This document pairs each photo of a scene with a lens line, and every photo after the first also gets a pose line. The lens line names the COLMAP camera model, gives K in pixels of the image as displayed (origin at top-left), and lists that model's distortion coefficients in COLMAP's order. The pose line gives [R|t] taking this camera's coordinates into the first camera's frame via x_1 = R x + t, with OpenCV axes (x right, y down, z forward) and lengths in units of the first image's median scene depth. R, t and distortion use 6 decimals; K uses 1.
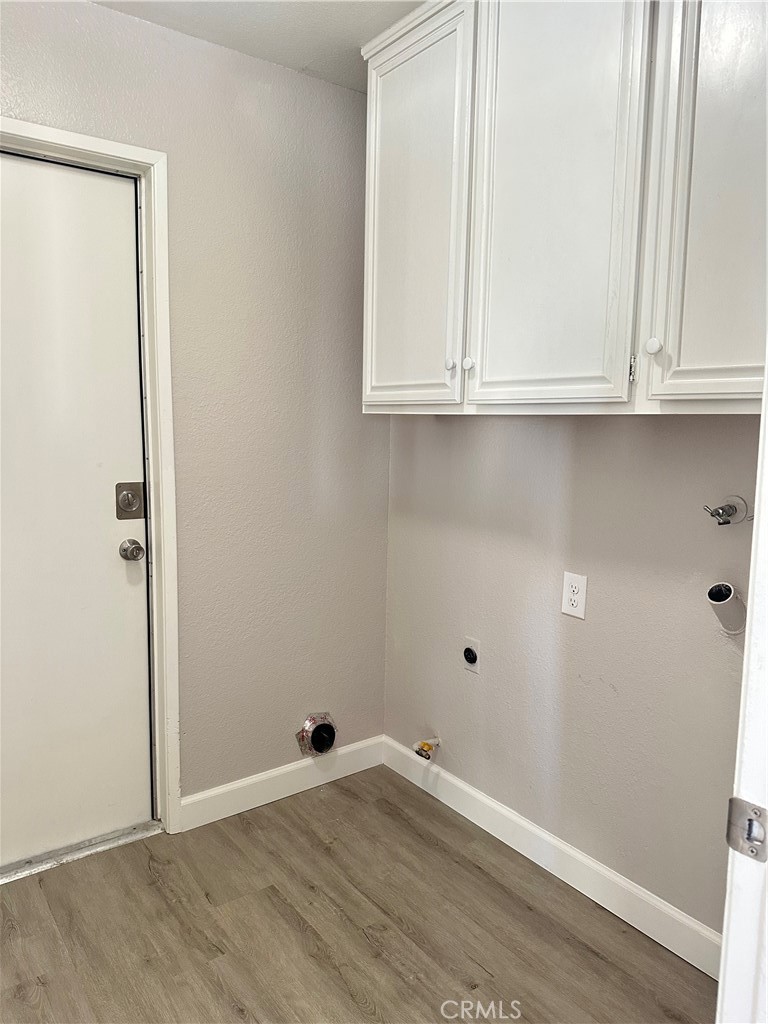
lens RADIAL K [[719.8, 0, 387.2], [0, 719.8, 507.5], [0, 0, 1]] dist [0.052307, -0.065586]
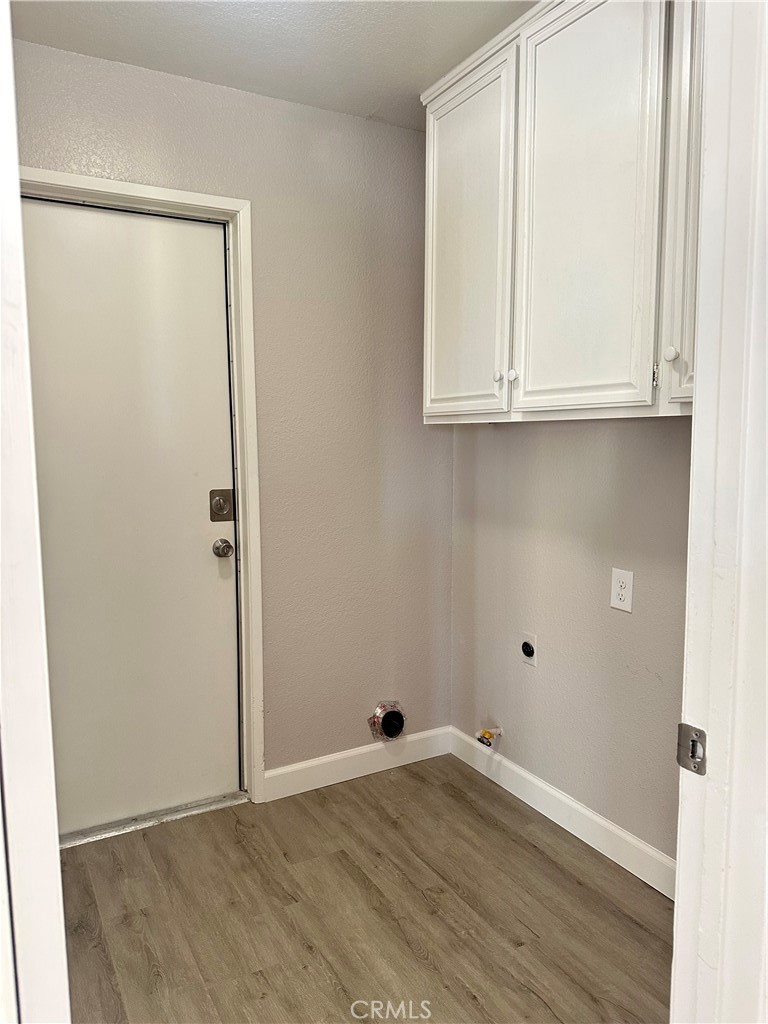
lens RADIAL K [[716.2, 0, 384.0], [0, 716.2, 512.0], [0, 0, 1]] dist [0.098685, -0.160470]
pose [[0.991286, -0.004456, -0.131648, 0.053315], [0.002308, 0.999862, -0.016463, 0.023795], [0.131704, 0.016016, 0.991160, -0.099420]]
